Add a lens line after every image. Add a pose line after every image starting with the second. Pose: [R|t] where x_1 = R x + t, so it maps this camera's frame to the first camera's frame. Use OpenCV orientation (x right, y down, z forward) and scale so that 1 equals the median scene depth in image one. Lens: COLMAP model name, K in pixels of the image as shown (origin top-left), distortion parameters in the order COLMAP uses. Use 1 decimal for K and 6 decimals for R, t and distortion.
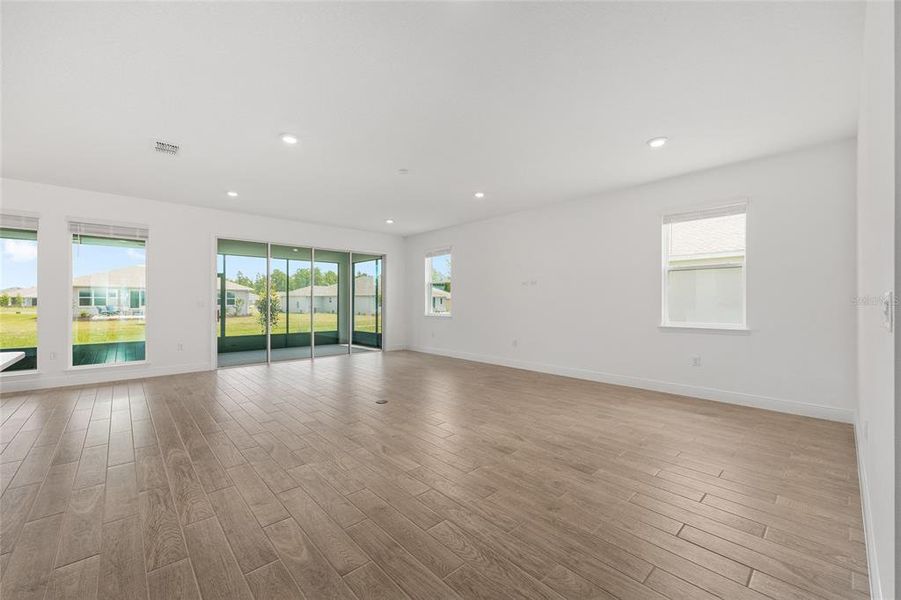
lens RADIAL K [[360.7, 0, 452.6], [0, 360.7, 299.6], [0, 0, 1]] dist [-0.000119, 0.000277]
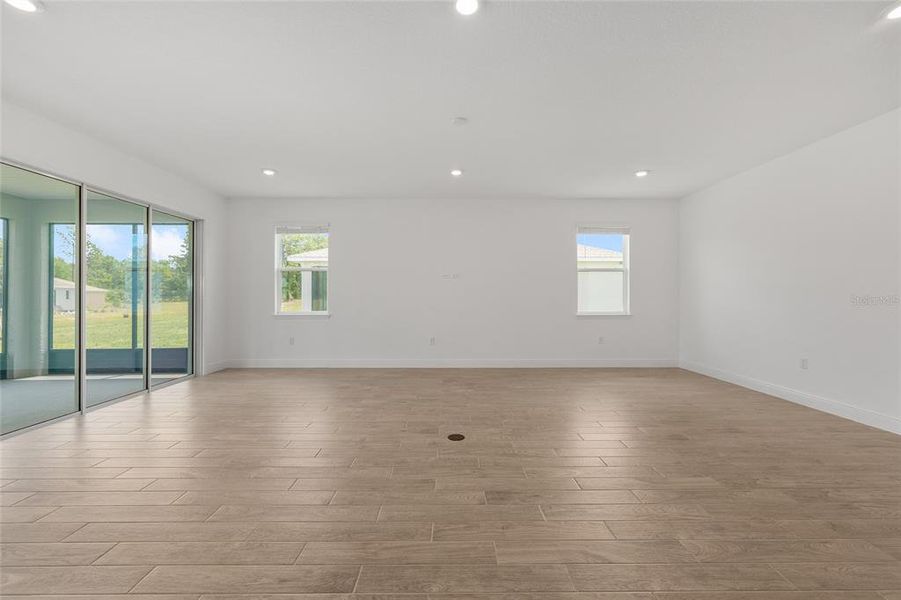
lens RADIAL K [[360.7, 0, 452.6], [0, 360.7, 299.6], [0, 0, 1]] dist [-0.000119, 0.000277]
pose [[0.671860, -0.014503, 0.740537, -0.381025], [-0.002816, 0.999751, 0.022134, -0.003590], [-0.740673, -0.016956, 0.671651, 0.278184]]
